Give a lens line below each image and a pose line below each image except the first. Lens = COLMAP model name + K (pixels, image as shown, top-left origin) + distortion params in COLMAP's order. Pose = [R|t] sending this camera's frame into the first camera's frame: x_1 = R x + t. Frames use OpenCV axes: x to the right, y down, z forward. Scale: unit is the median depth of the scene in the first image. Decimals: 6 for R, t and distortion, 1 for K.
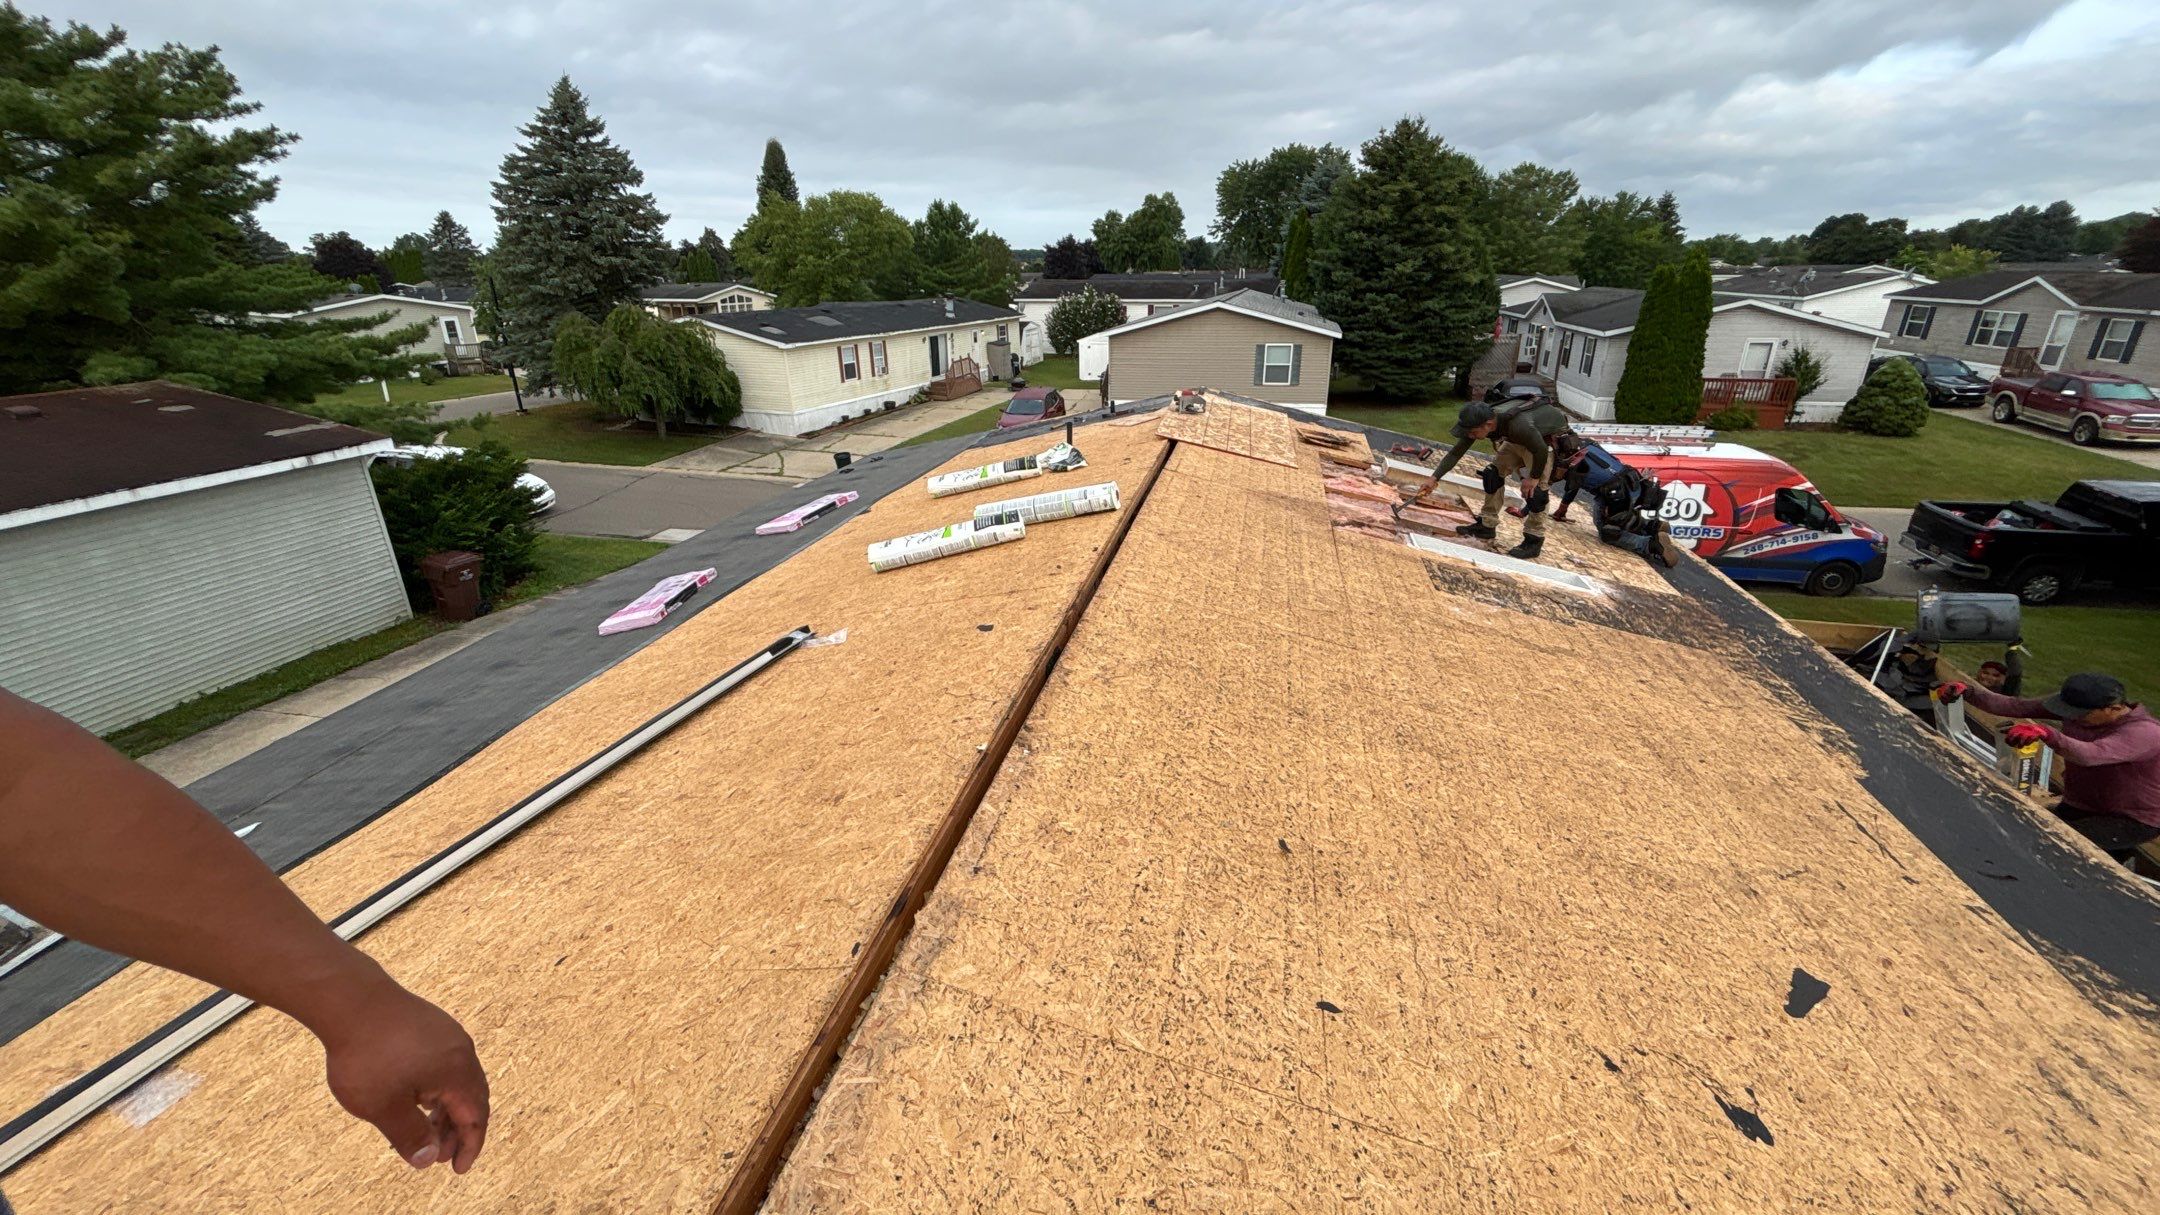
lens RADIAL K [[875.2, 0, 1080.0], [0, 875.2, 607.5], [0, 0, 1]] dist [0.000934, 0.000839]
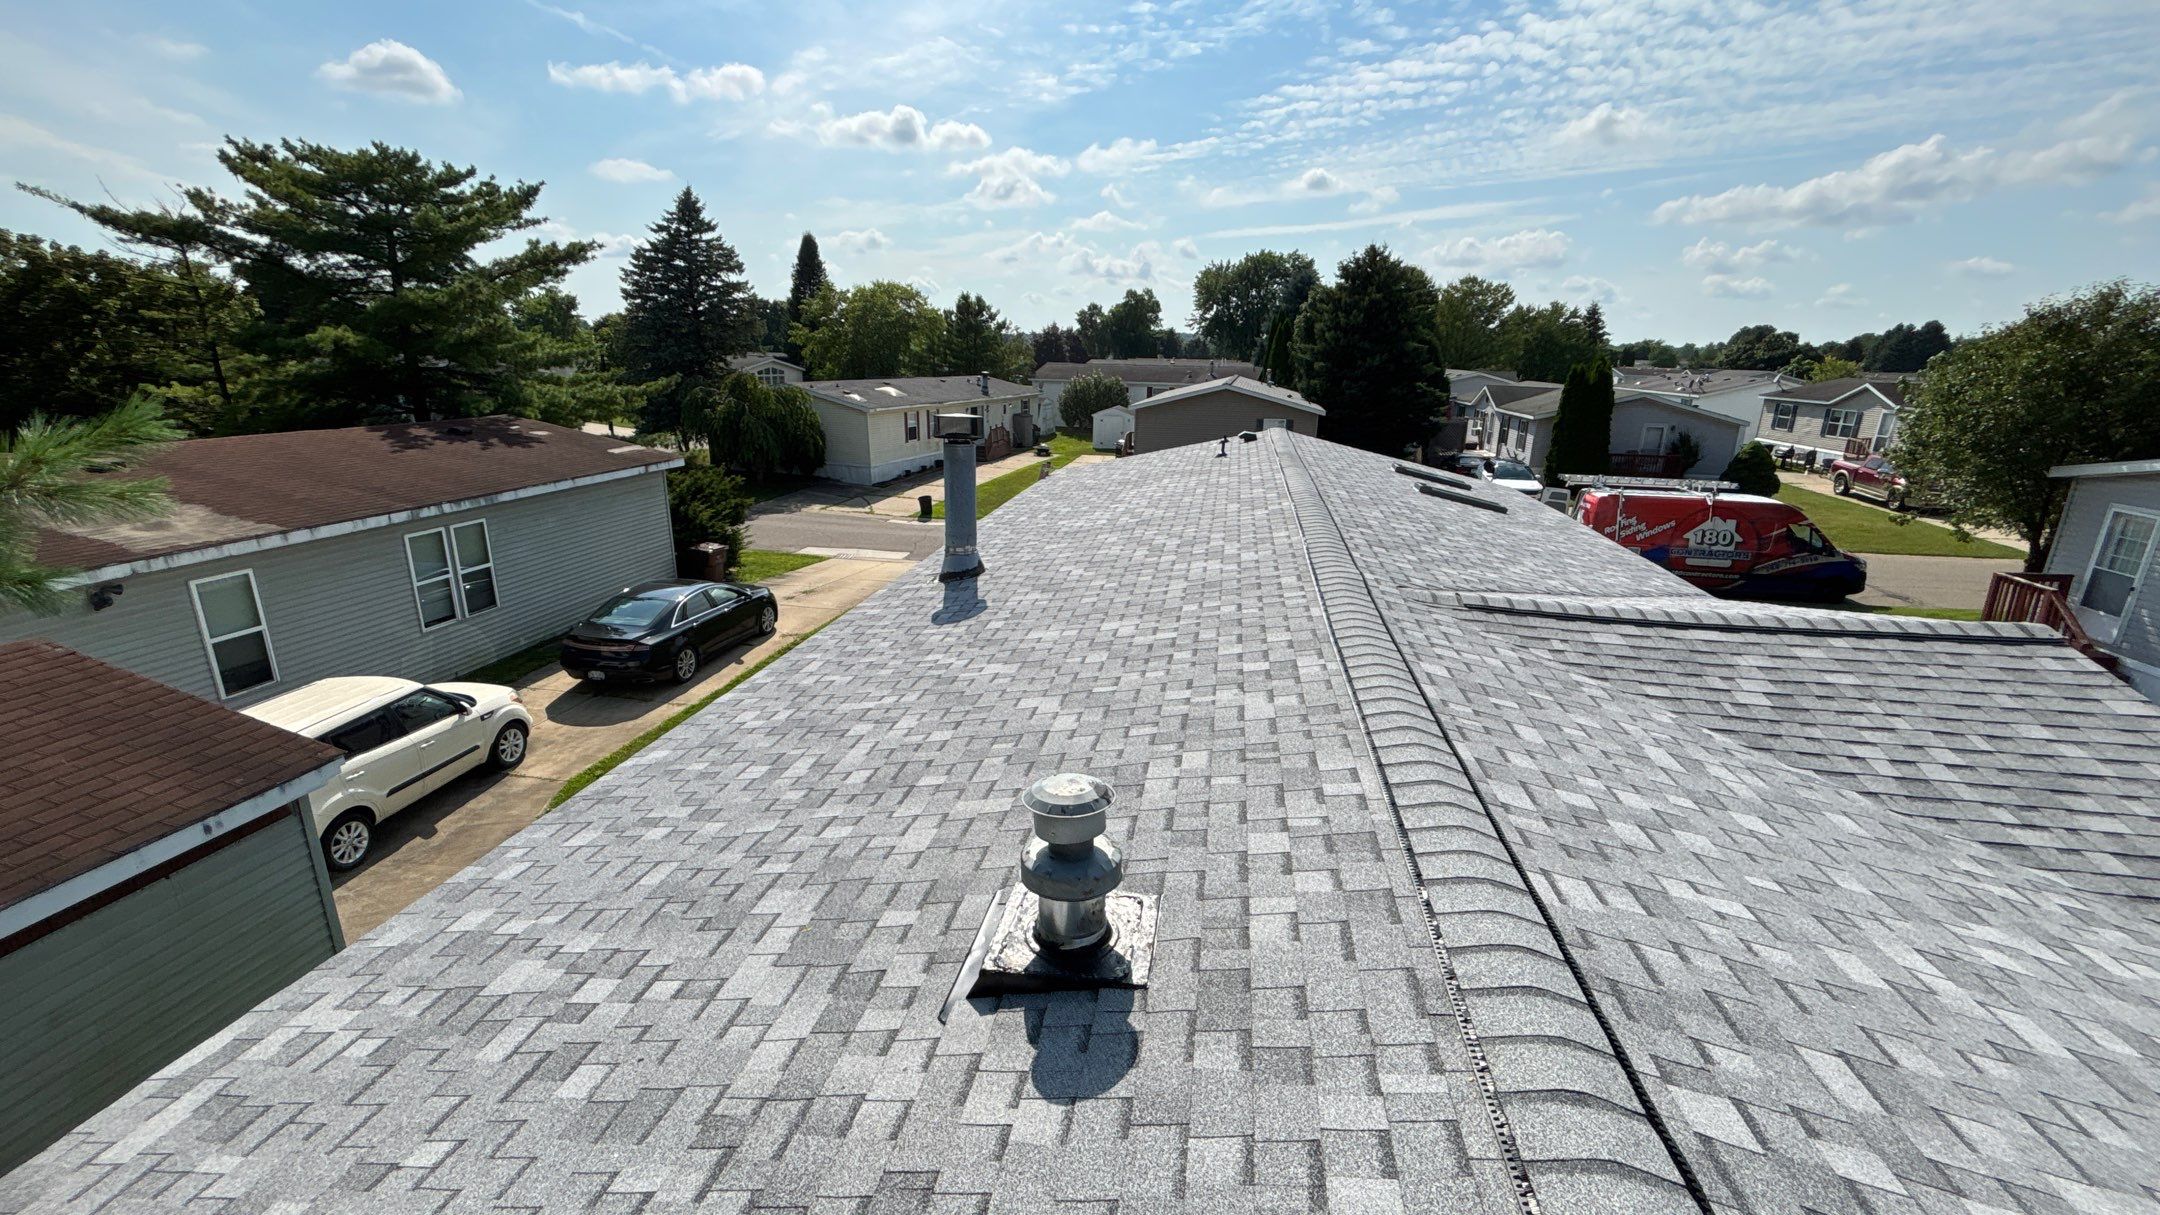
lens RADIAL K [[876.7, 0, 1082.2], [0, 876.7, 612.0], [0, 0, 1]] dist [0.002778, 0.000257]
pose [[0.998789, 0.016997, 0.046174, -0.090208], [-0.013165, 0.996540, -0.082067, 0.069491], [-0.047409, 0.081360, 0.995557, -0.179848]]
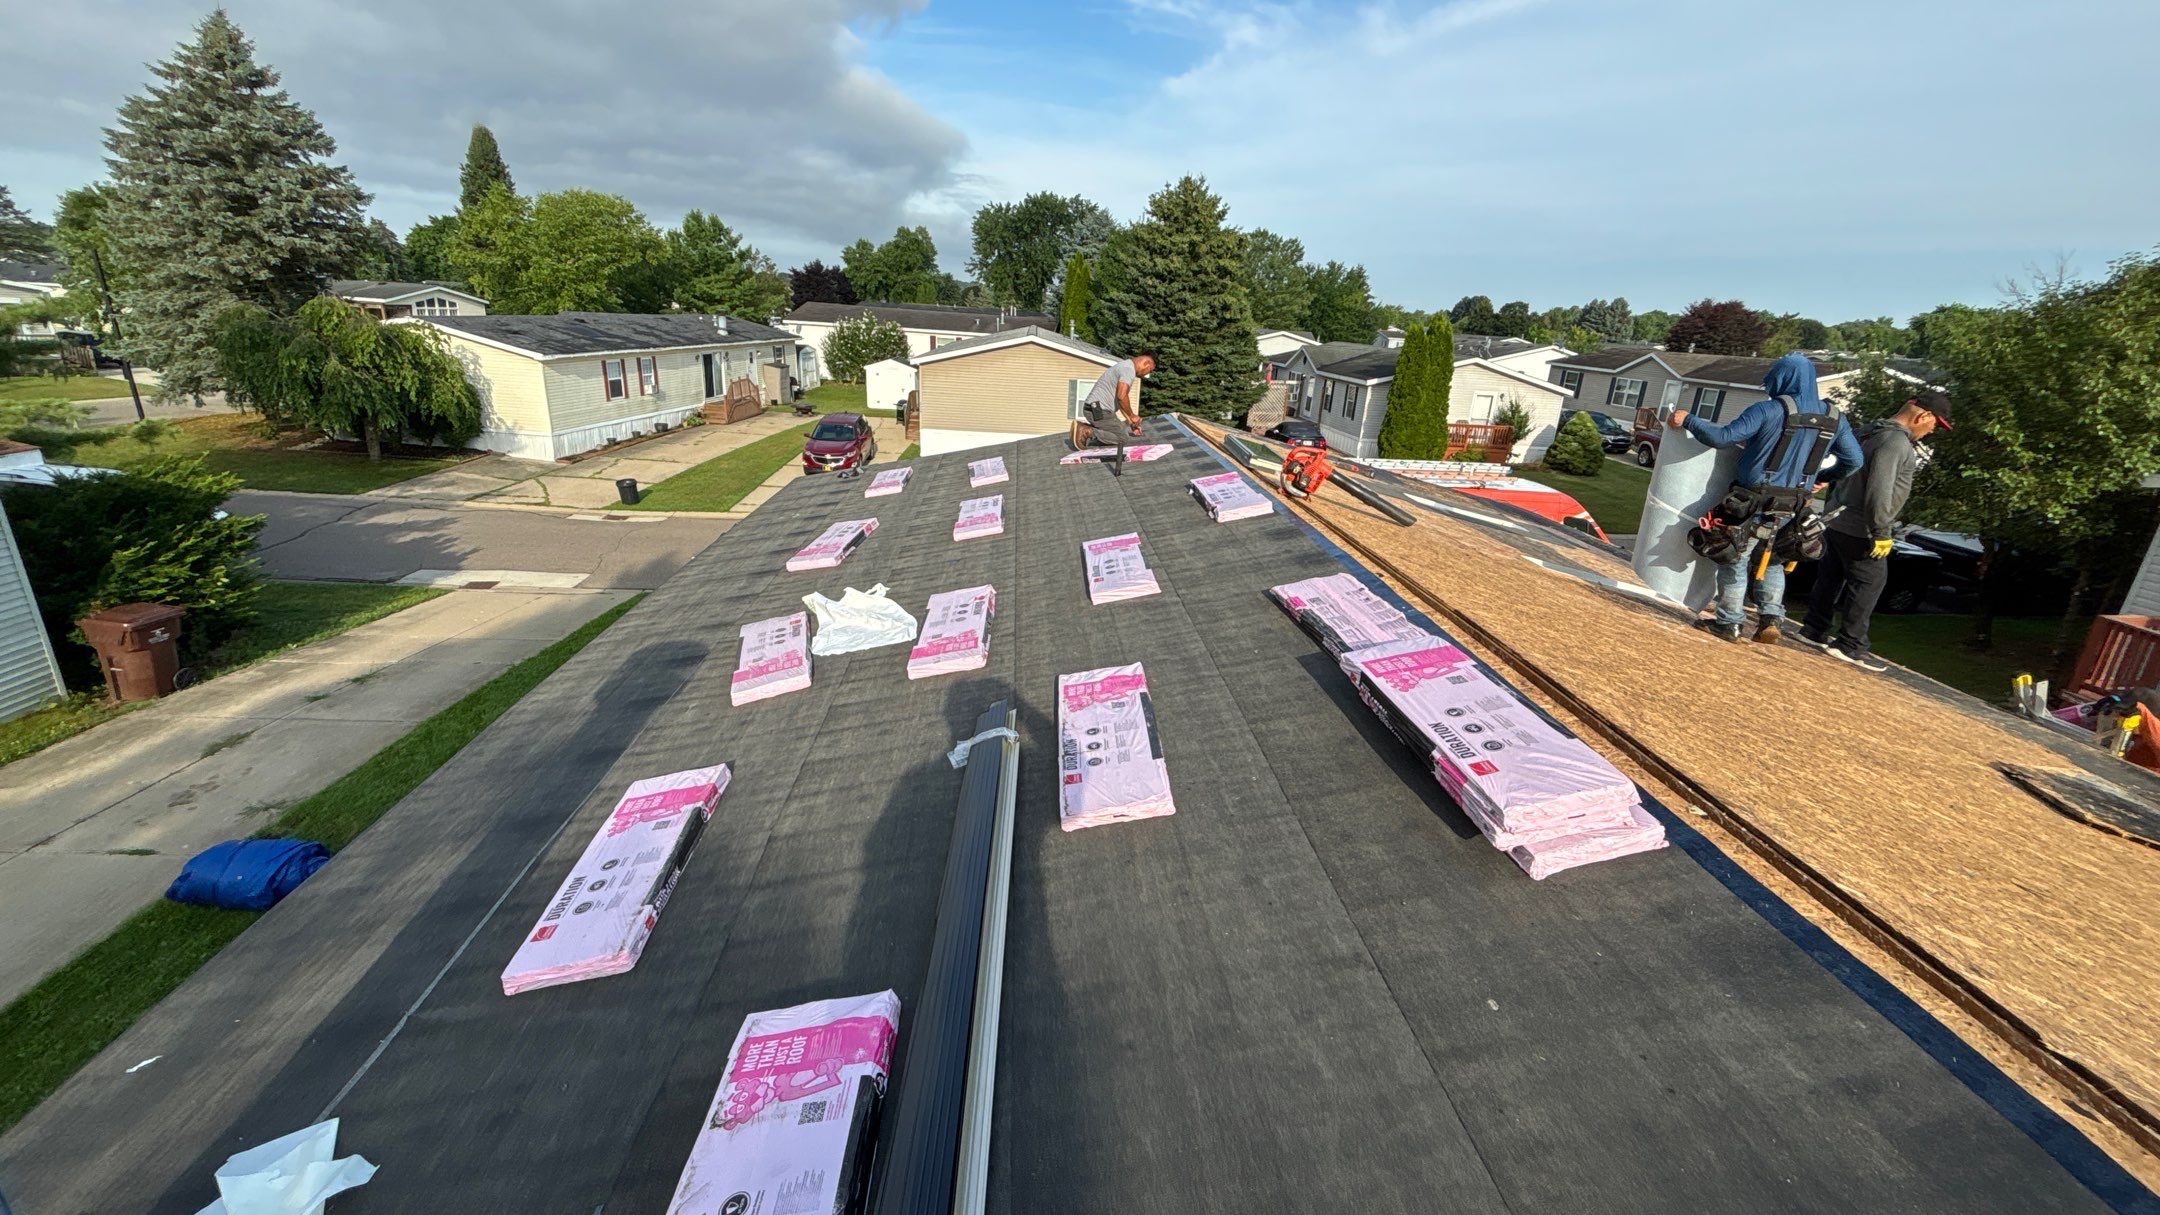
lens RADIAL K [[875.2, 0, 1080.0], [0, 875.2, 607.5], [0, 0, 1]] dist [0.000934, 0.000839]
pose [[0.959187, -0.030395, 0.281135, -0.073862], [0.040836, 0.998674, -0.031352, -0.002543], [-0.279809, 0.041553, 0.959156, 0.030064]]
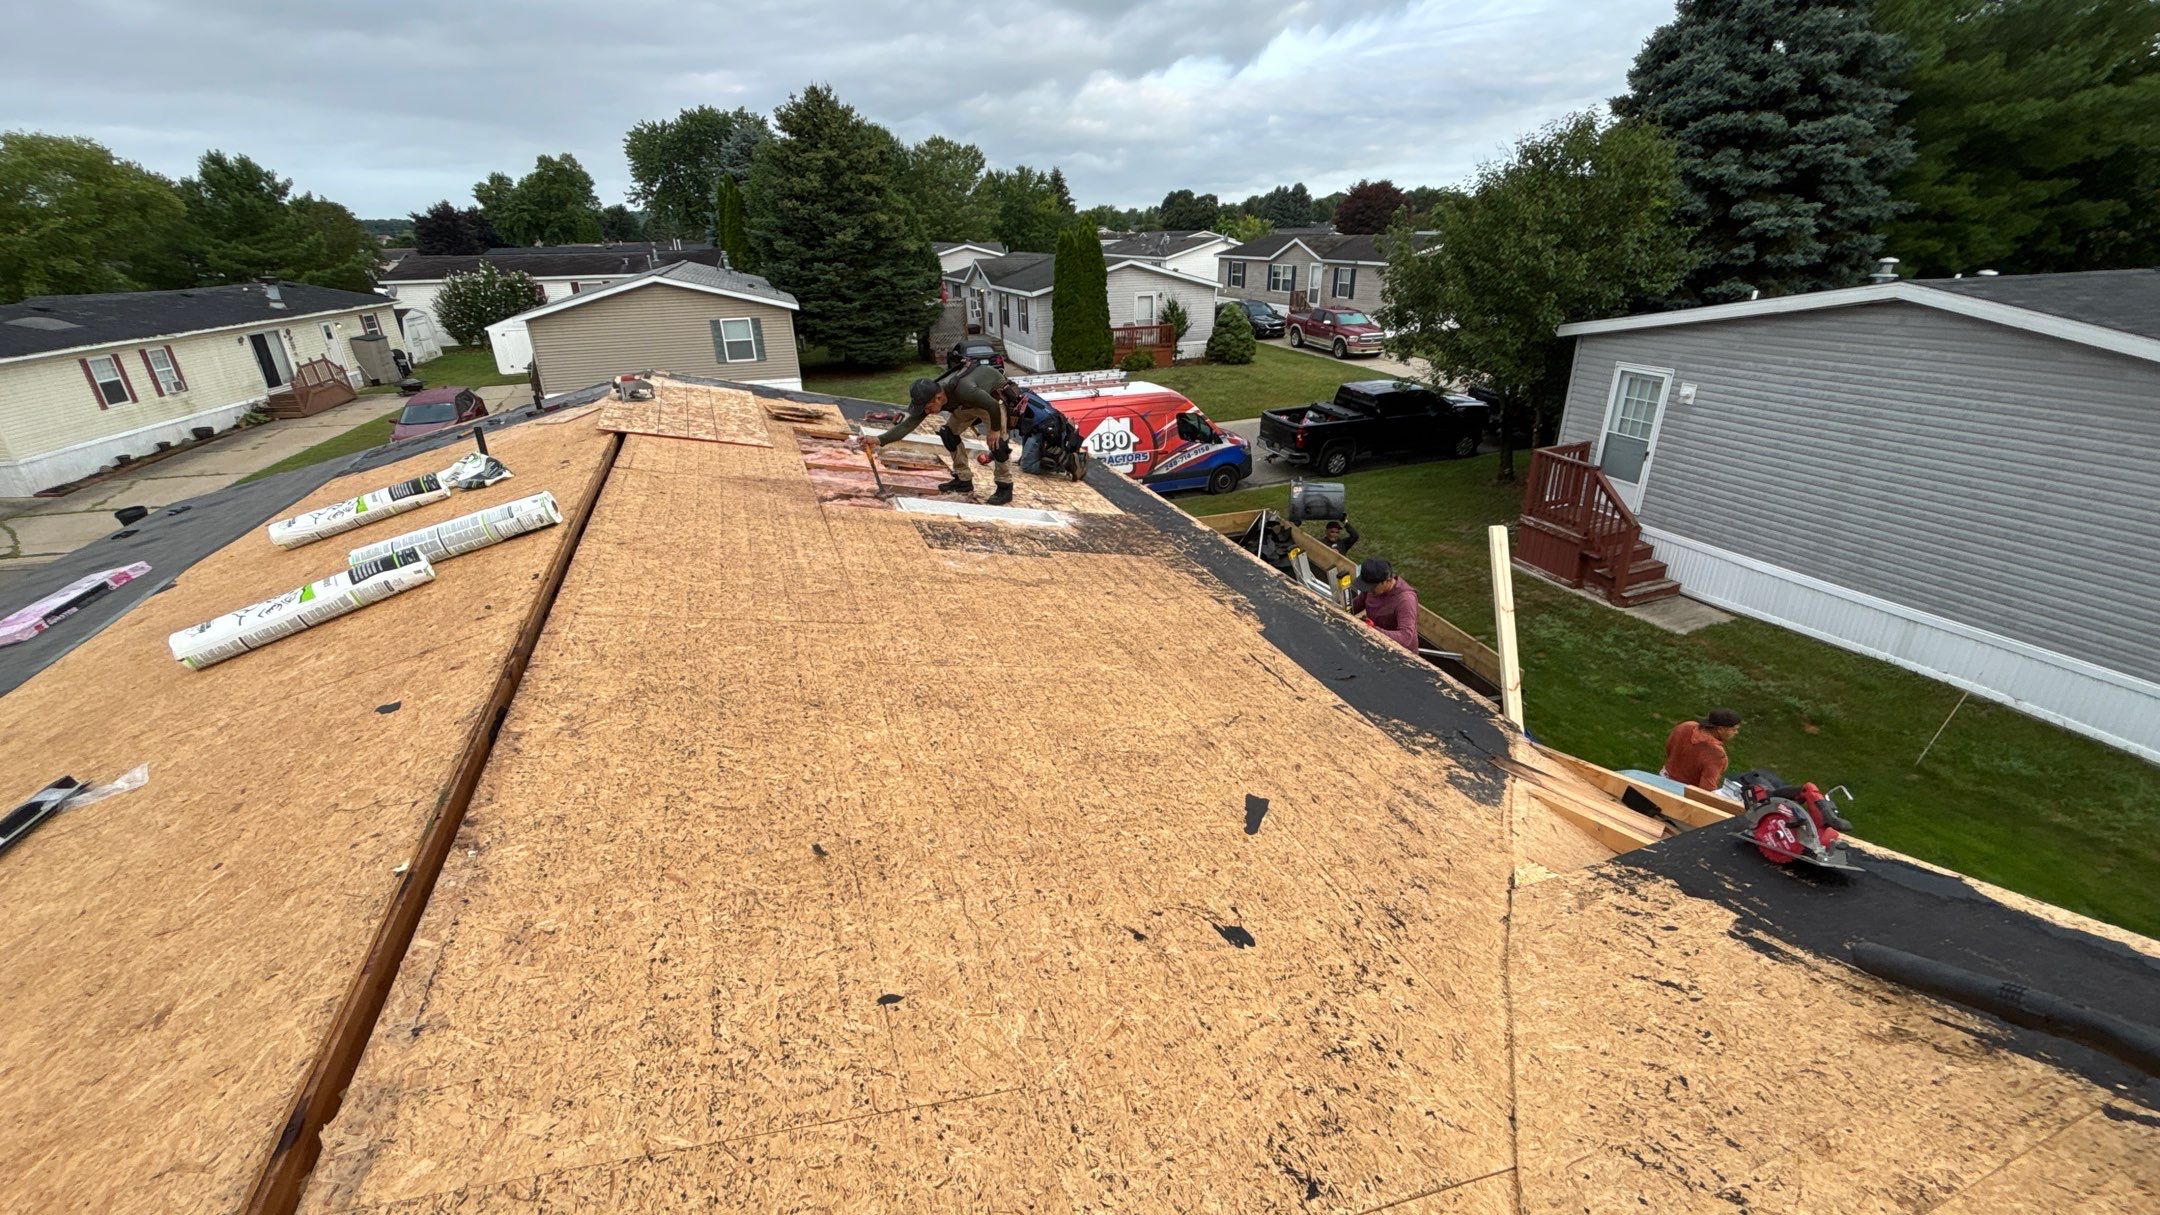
lens RADIAL K [[875.2, 0, 1080.0], [0, 875.2, 607.5], [0, 0, 1]] dist [0.000934, 0.000839]
pose [[0.841314, -0.220024, 0.493742, 0.005465], [0.205231, 0.975033, 0.084796, -0.000518], [-0.500072, 0.029991, 0.865465, 0.002758]]
